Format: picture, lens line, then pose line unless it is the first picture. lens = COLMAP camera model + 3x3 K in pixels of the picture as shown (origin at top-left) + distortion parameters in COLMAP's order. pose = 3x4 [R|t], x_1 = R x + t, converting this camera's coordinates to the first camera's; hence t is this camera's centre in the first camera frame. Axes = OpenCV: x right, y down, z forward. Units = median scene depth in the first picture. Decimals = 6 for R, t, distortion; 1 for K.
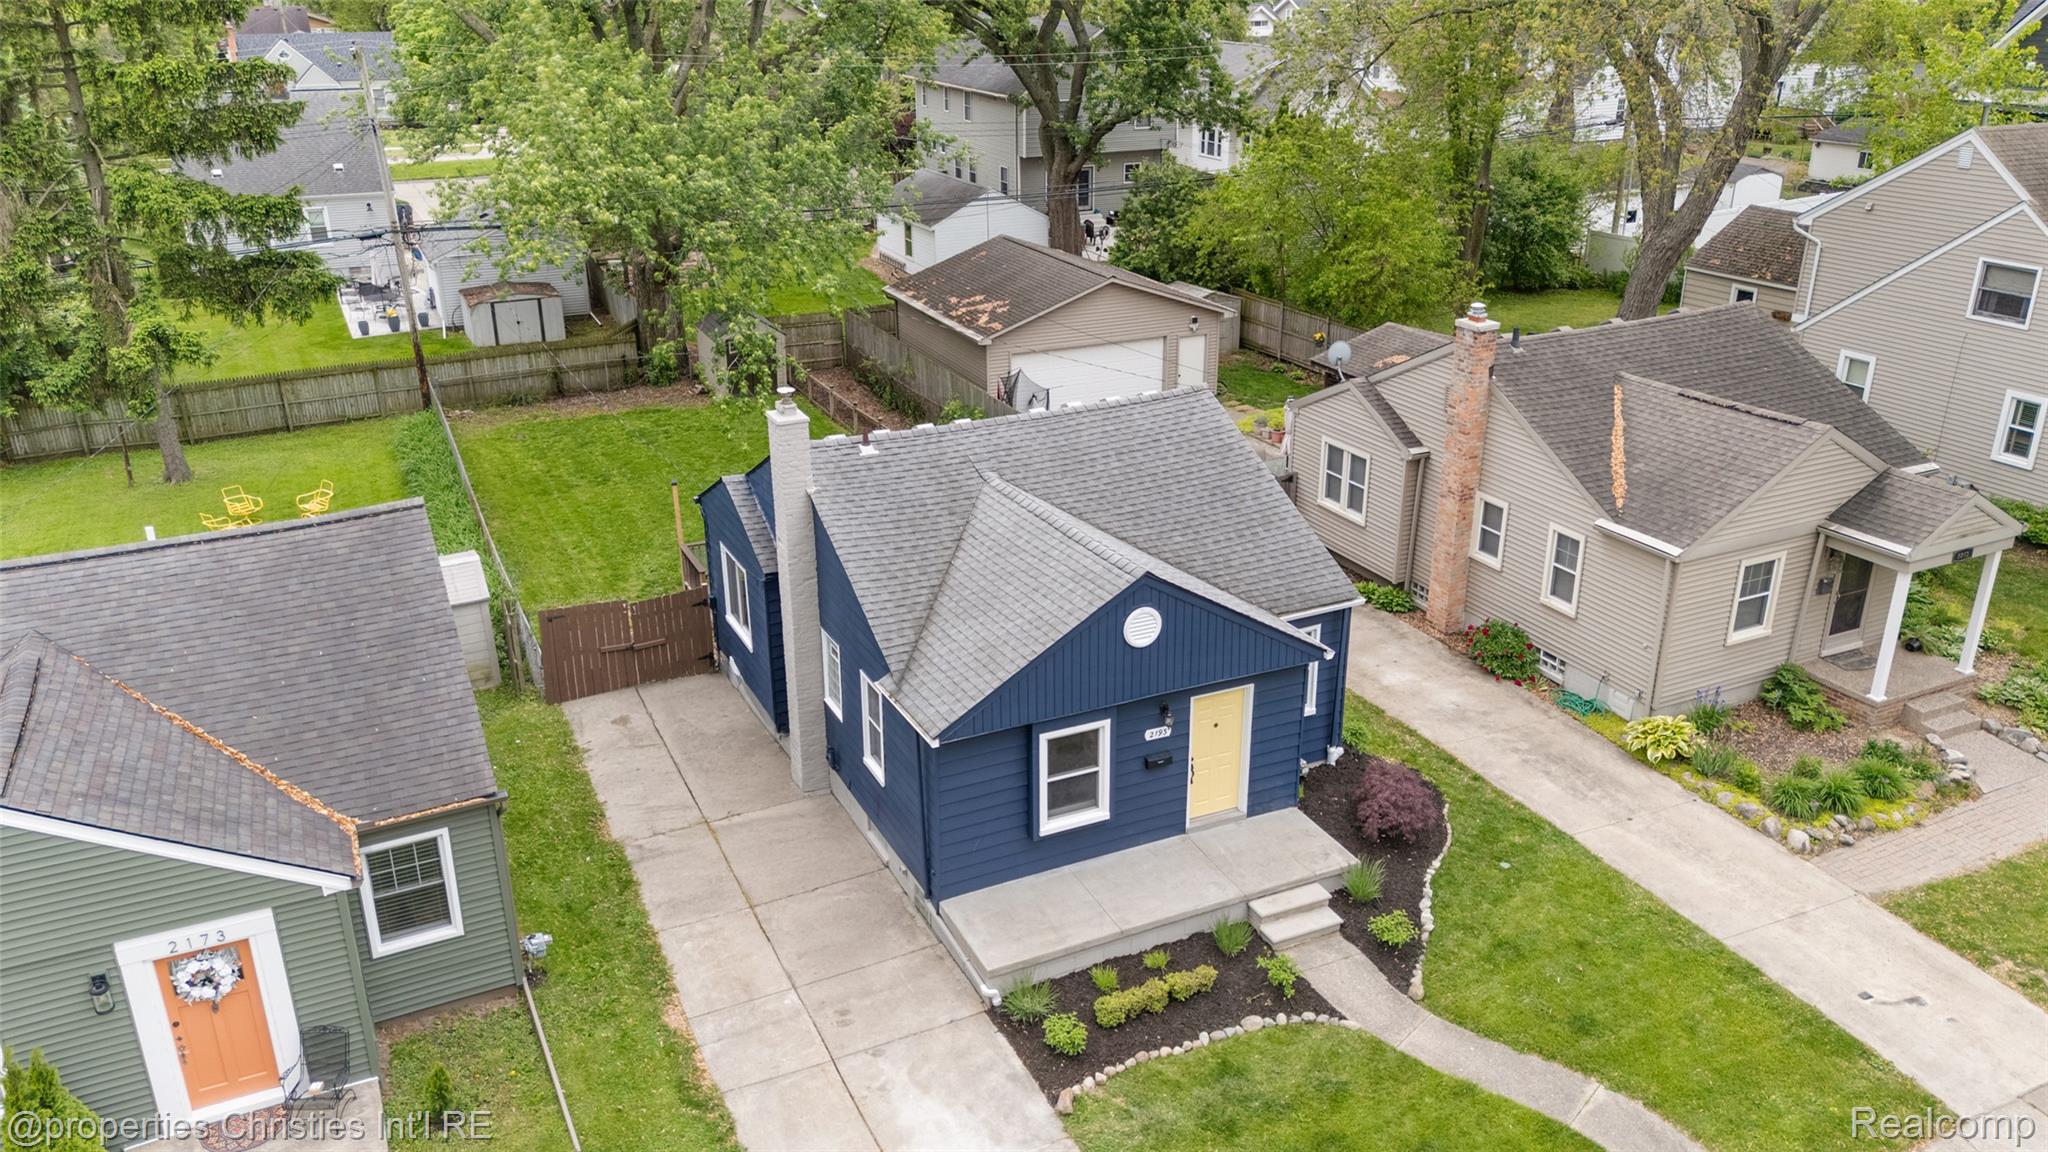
lens RADIAL K [[1529.6, 0, 1024.0], [0, 1529.6, 576.0], [0, 0, 1]] dist [0.069432, -0.042991]
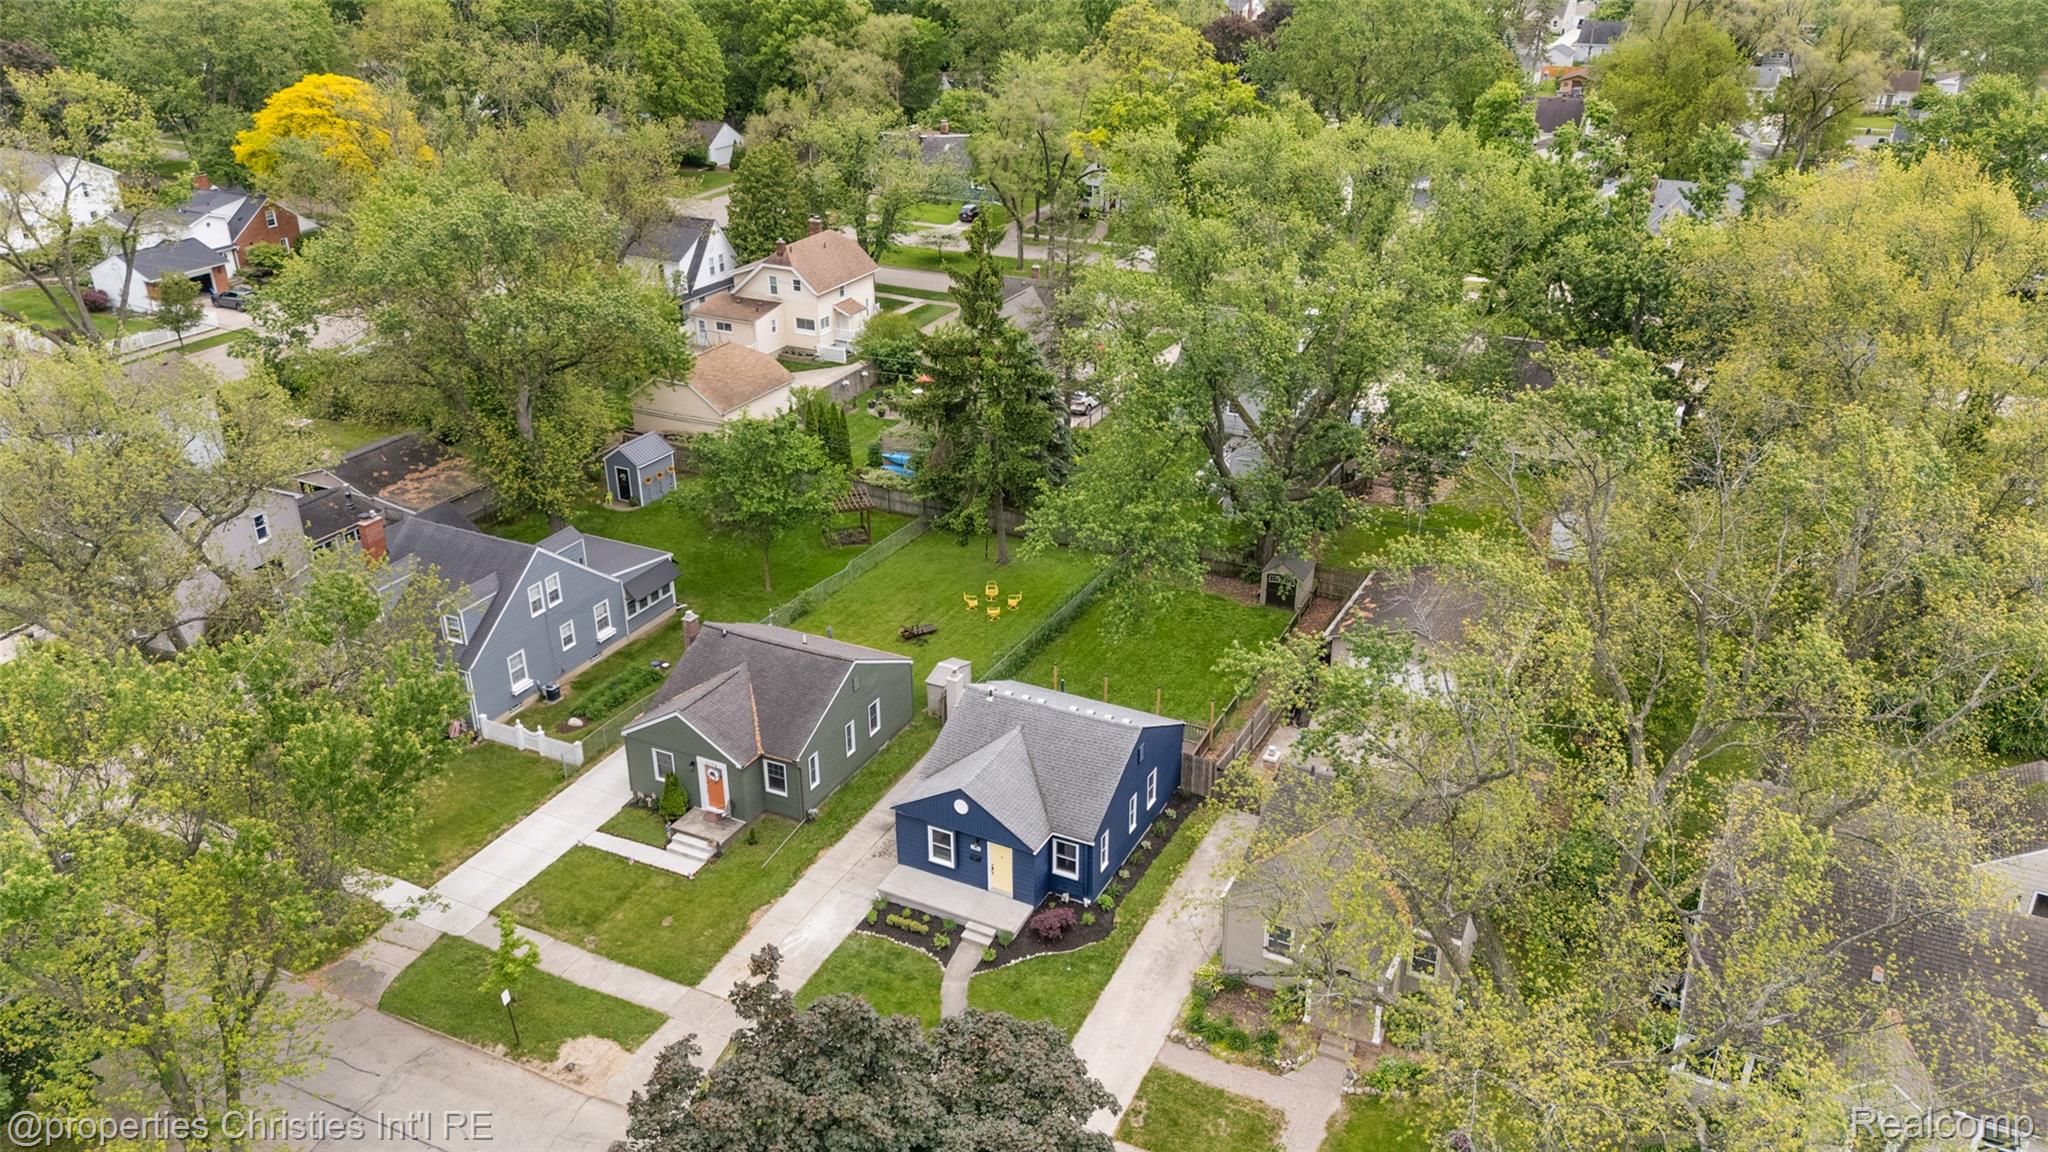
lens RADIAL K [[1508.7, 0, 1038.5], [0, 1508.7, 573.2], [0, 0, 1]] dist [0.109178, -0.171155]
pose [[0.622256, 0.343808, -0.703274, 1.815887], [-0.300551, 0.934465, 0.190903, -0.865605], [0.722819, 0.092579, 0.684808, -0.748380]]
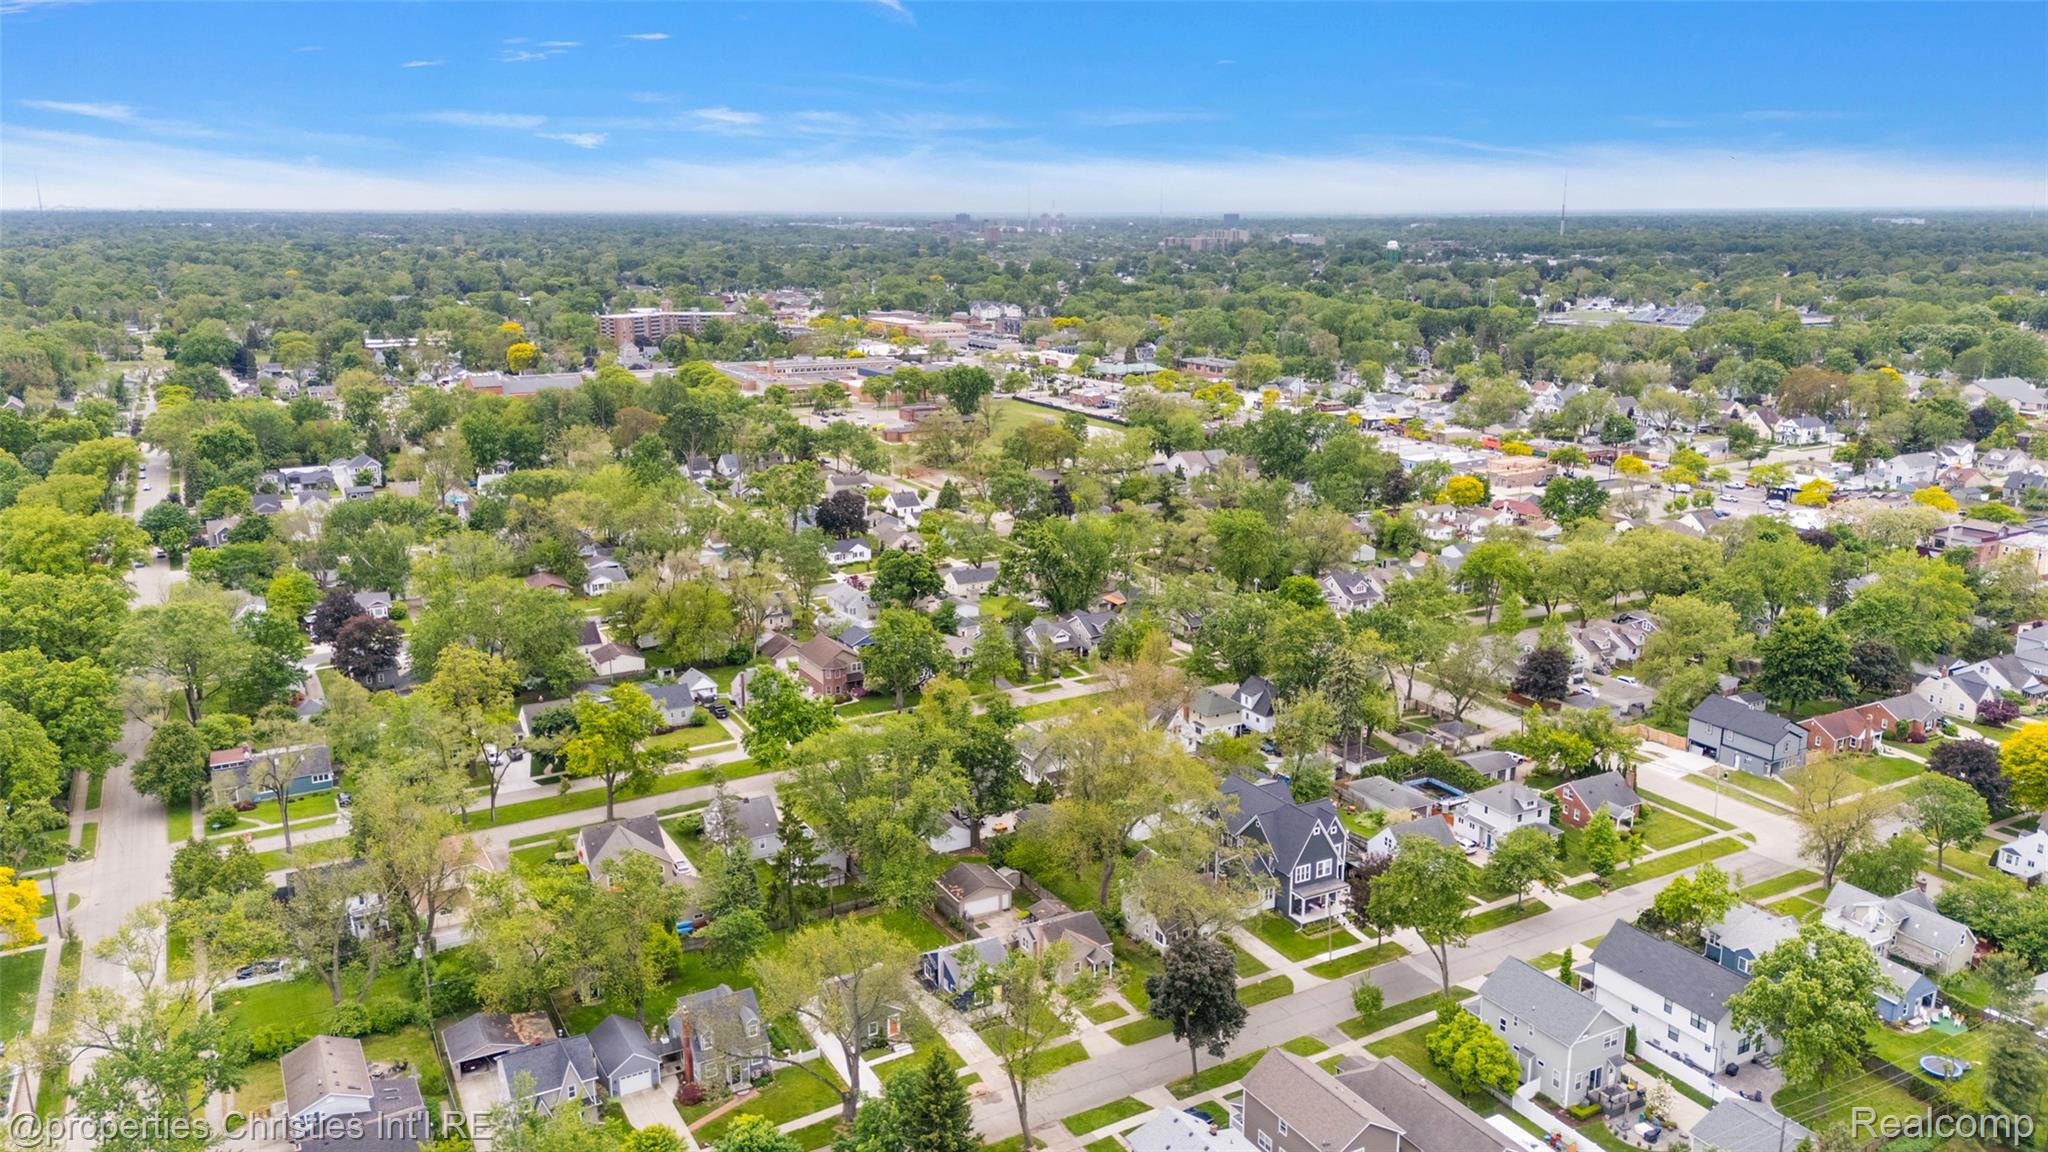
lens RADIAL K [[1483.3, 0, 1027.1], [0, 1483.3, 586.3], [0, 0, 1]] dist [0.091047, -0.092051]
pose [[0.997786, -0.008312, 0.065984, -0.212054], [0.017842, 0.989243, -0.145187, -0.855456], [-0.064067, 0.146043, 0.987202, -7.020197]]
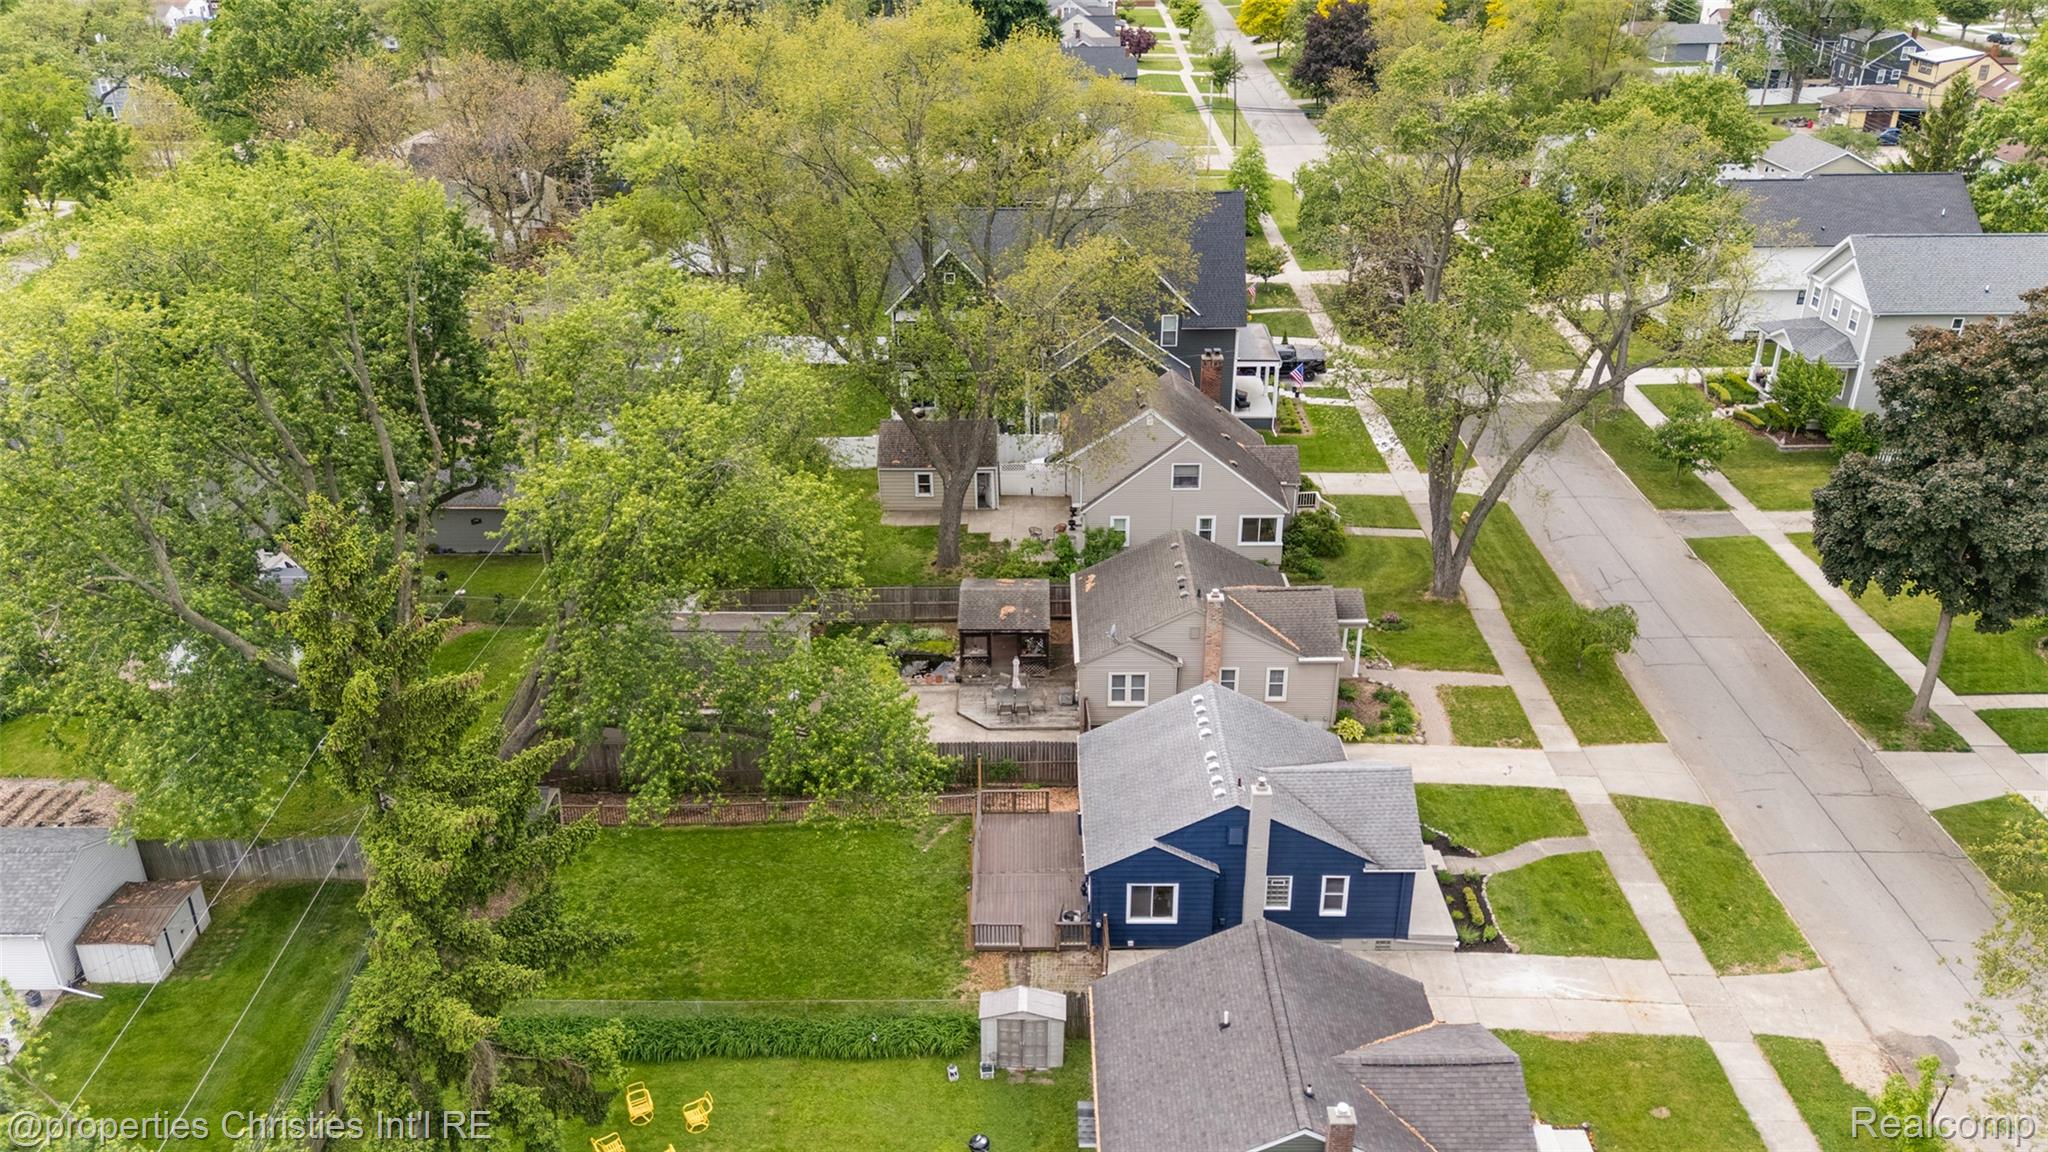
lens RADIAL K [[1508.7, 0, 1038.5], [0, 1508.7, 573.2], [0, 0, 1]] dist [0.109178, -0.171155]
pose [[0.432688, -0.387457, 0.814038, -1.921298], [0.337721, 0.906851, 0.252123, -1.034535], [-0.835898, 0.165828, 0.523236, 0.149839]]
